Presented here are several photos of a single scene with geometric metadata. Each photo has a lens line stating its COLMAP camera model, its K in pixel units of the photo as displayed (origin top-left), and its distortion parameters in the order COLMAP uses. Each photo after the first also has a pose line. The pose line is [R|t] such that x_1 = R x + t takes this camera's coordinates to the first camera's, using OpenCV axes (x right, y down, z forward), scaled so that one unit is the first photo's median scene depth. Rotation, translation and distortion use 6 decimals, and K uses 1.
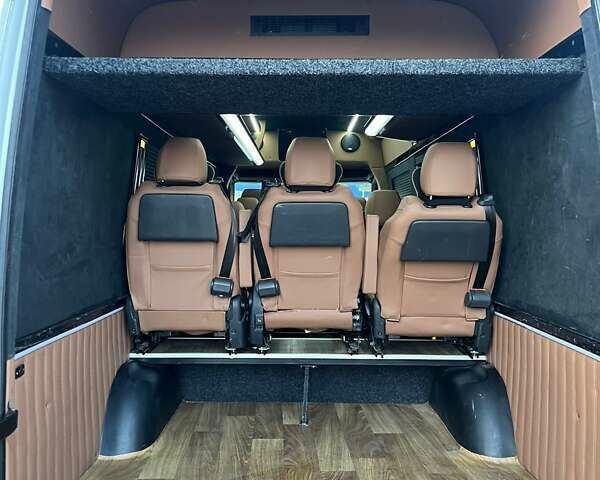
lens RADIAL K [[588.3, 0, 300.0], [0, 588.3, 240.0], [0, 0, 1]] dist [0.102819, -0.008056]
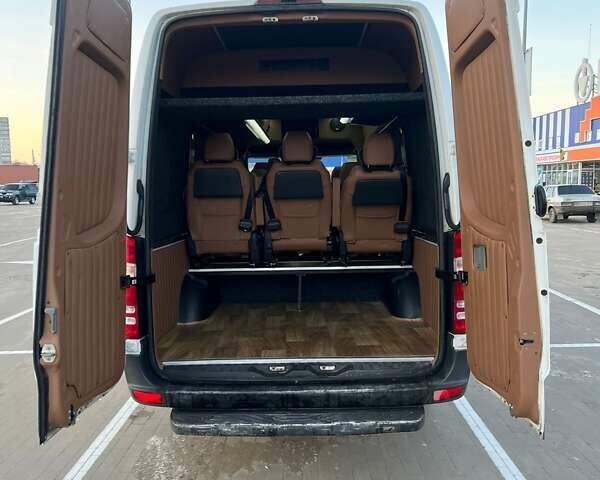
lens RADIAL K [[588.3, 0, 300.0], [0, 588.3, 240.0], [0, 0, 1]] dist [0.102819, -0.008056]
pose [[0.999560, -0.022844, -0.018901, 0.046720], [0.023734, 0.998552, 0.048269, 0.046058], [0.017771, -0.048697, 0.998656, -0.615322]]
